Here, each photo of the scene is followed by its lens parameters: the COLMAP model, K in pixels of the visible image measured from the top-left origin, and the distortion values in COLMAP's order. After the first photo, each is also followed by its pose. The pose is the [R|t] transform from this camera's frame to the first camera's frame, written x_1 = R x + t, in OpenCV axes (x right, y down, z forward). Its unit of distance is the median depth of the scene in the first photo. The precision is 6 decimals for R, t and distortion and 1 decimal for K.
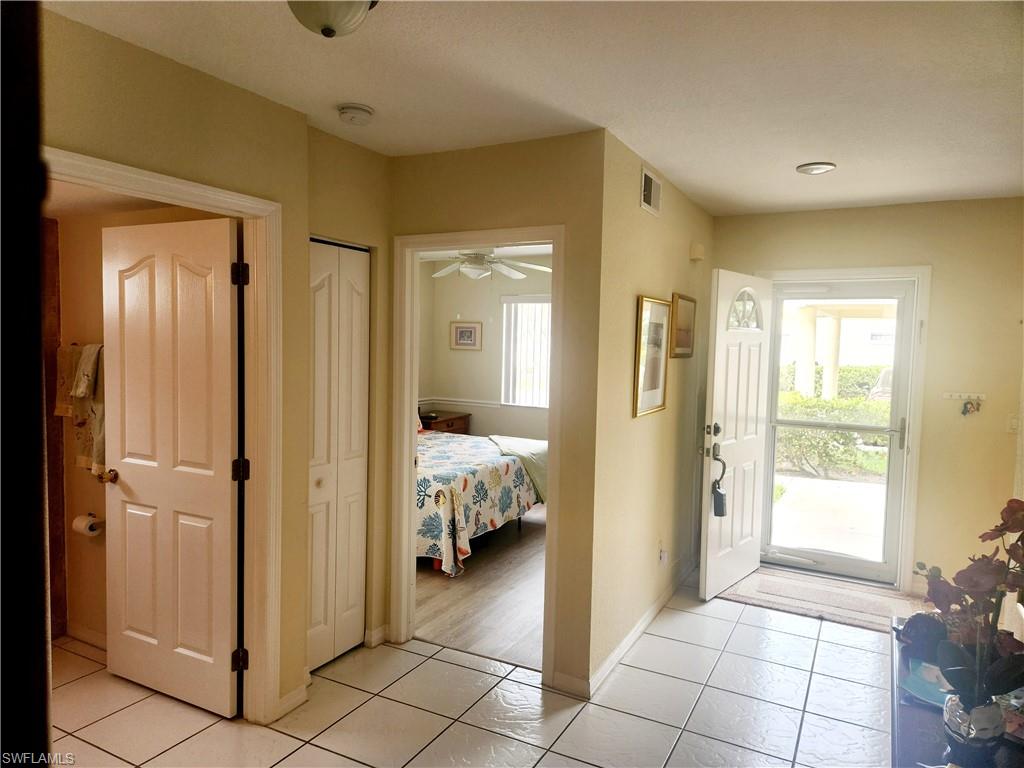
lens RADIAL K [[687.4, 0, 509.3], [0, 687.4, 384.0], [0, 0, 1]] dist [0.060177, -0.055102]
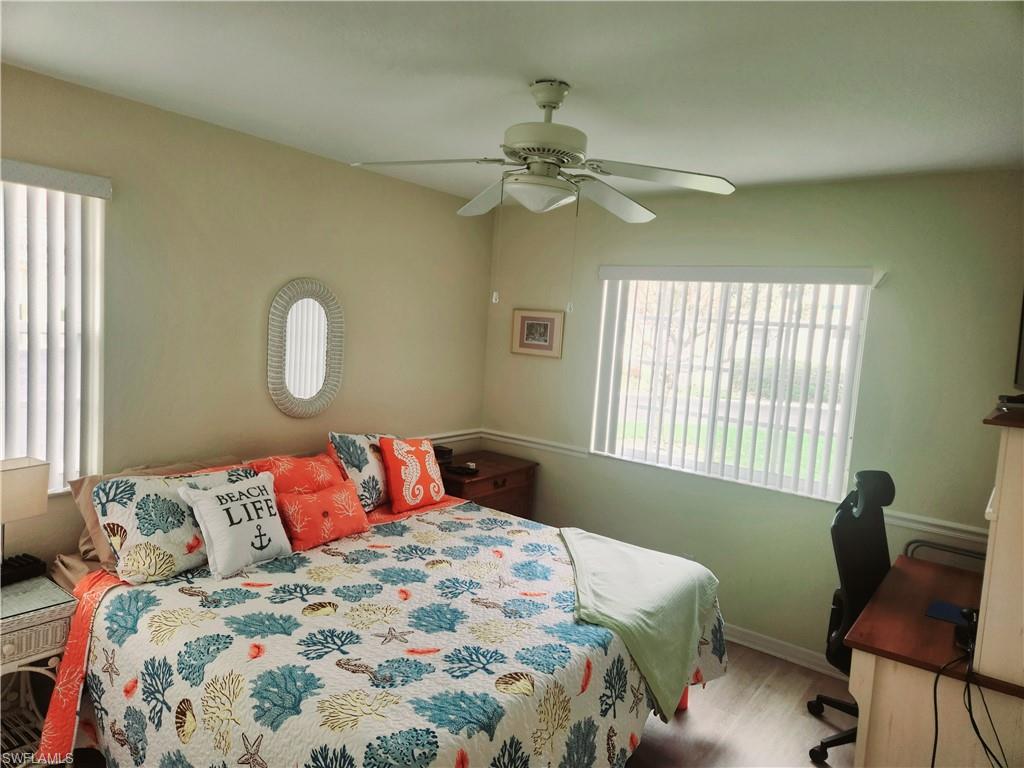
lens RADIAL K [[687.4, 0, 508.6], [0, 687.4, 384.5], [0, 0, 1]] dist [0.060177, -0.055102]
pose [[0.988185, 0.059425, -0.141277, -0.000660], [-0.056680, 0.998119, 0.023378, -0.039866], [0.142401, -0.015094, 0.989694, 0.429953]]
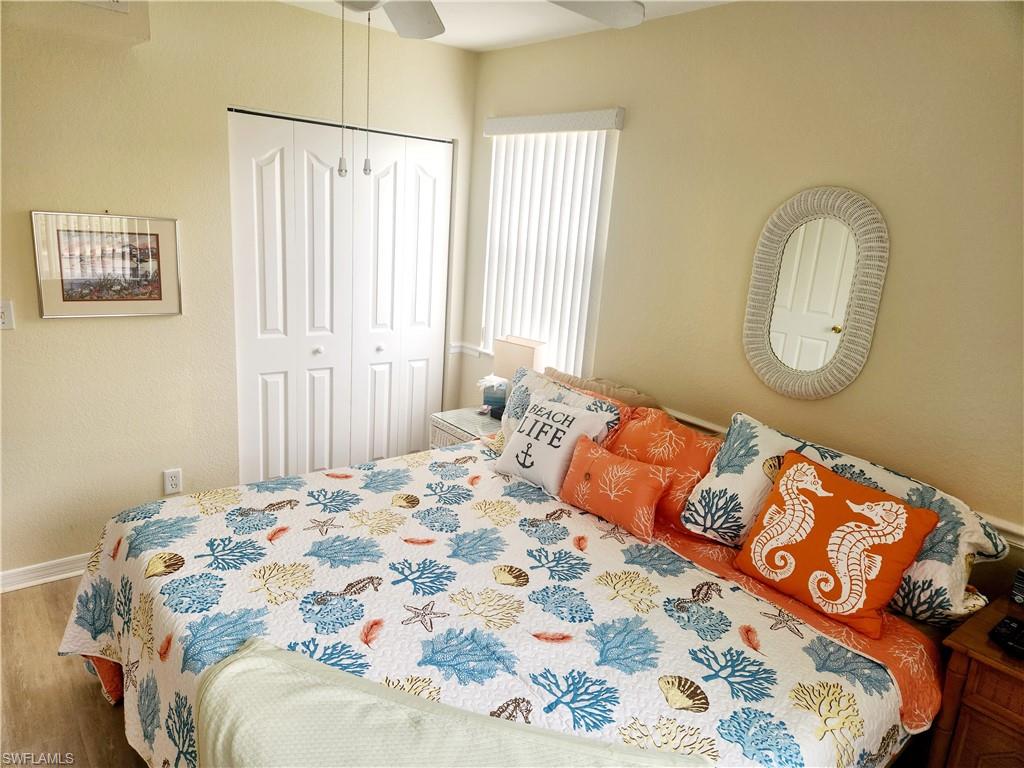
lens RADIAL K [[687.4, 0, 511.0], [0, 687.4, 379.3], [0, 0, 1]] dist [0.060177, -0.055102]
pose [[-0.391380, 0.175961, -0.903249, 0.153061], [-0.142169, 0.958202, 0.248268, -0.071128], [0.909181, 0.225581, -0.350005, 0.915644]]
